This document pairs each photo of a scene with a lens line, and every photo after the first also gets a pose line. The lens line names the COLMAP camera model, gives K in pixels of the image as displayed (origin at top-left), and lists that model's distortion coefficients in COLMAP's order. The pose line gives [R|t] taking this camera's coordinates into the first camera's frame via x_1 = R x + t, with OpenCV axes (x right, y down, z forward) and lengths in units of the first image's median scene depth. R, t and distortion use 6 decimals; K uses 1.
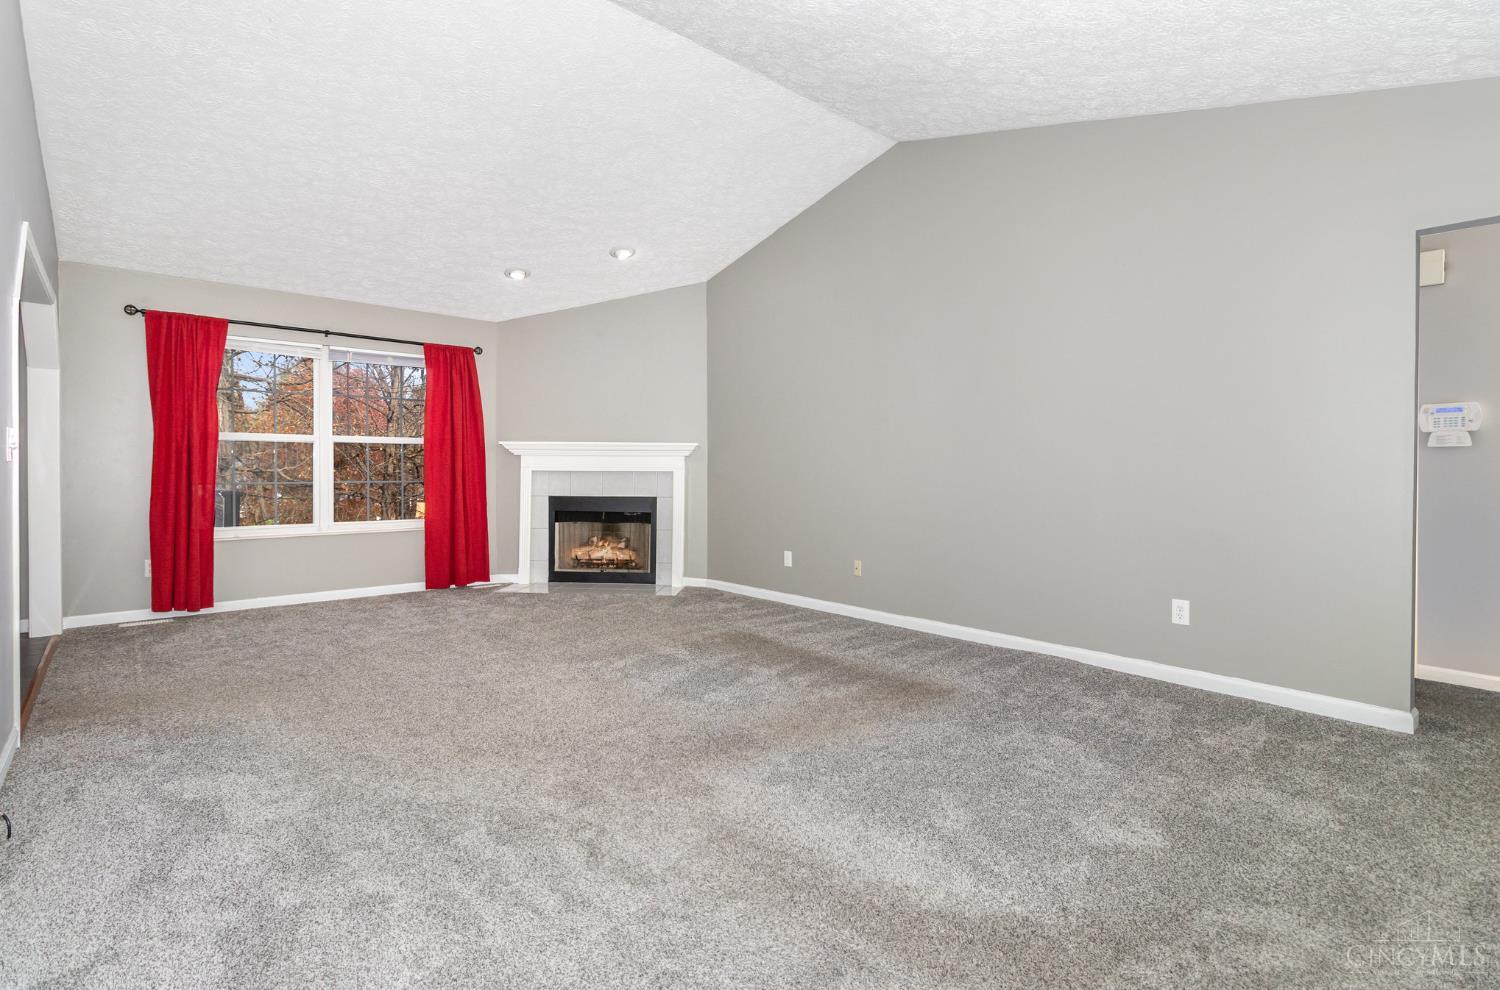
lens RADIAL K [[701.5, 0, 745.6], [0, 701.5, 486.4], [0, 0, 1]] dist [0.004006, -0.000867]
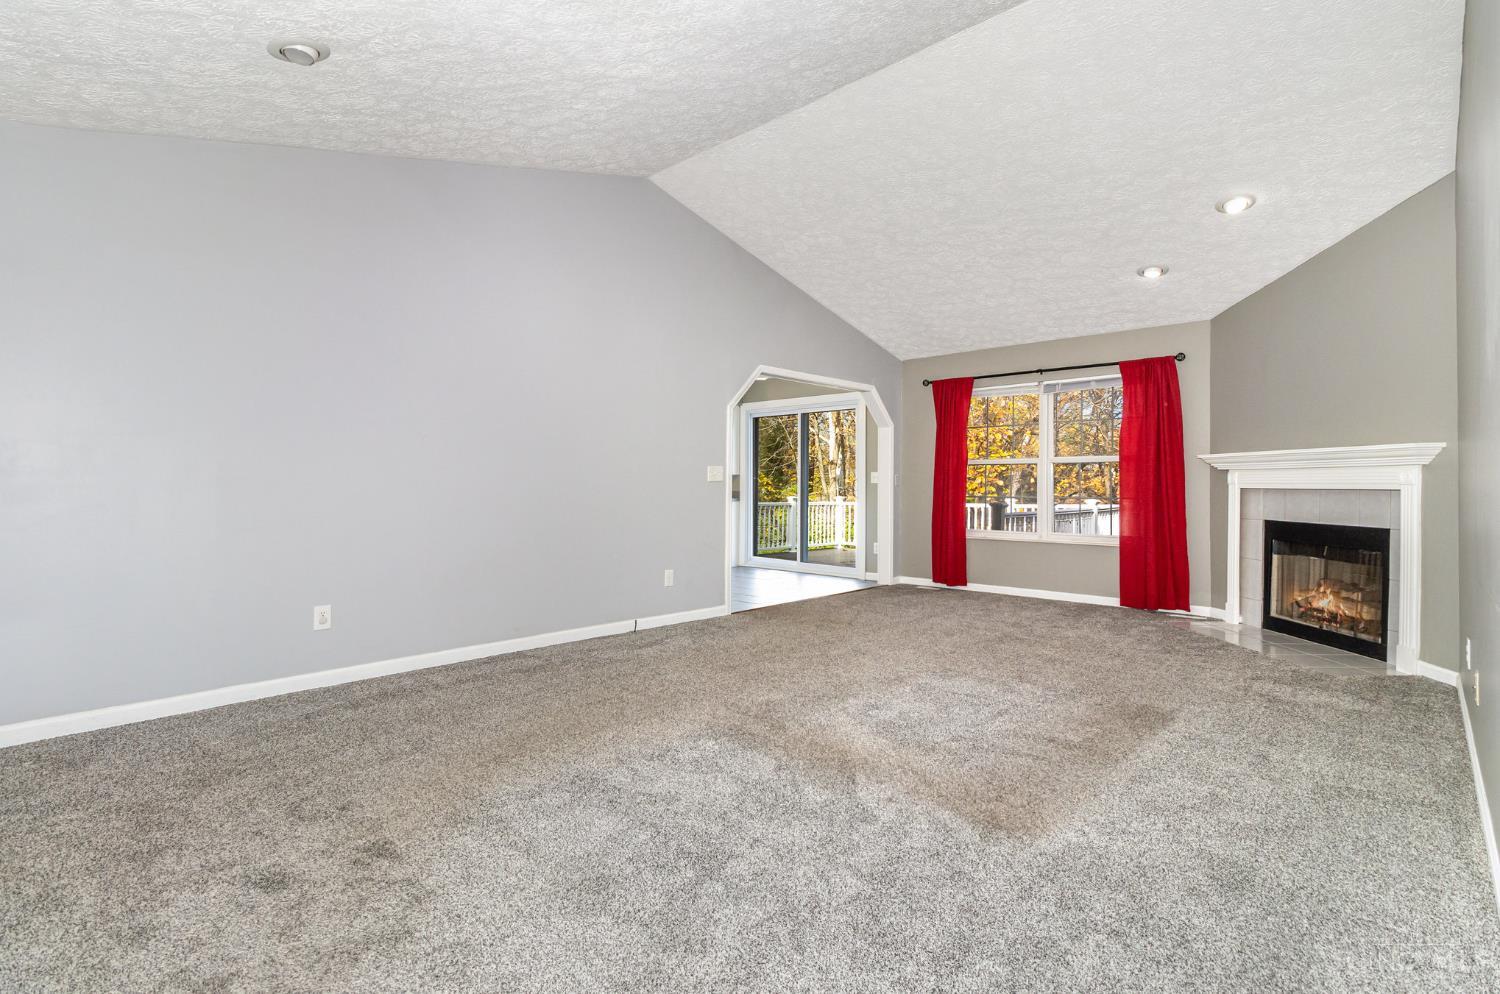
lens RADIAL K [[701.5, 0, 740.9], [0, 701.5, 488.1], [0, 0, 1]] dist [0.004006, -0.000867]
pose [[0.110600, 0.000244, -0.993865, 0.465196], [-0.028566, 0.999588, -0.002934, -0.003450], [0.993454, 0.028715, 0.110561, 0.331956]]
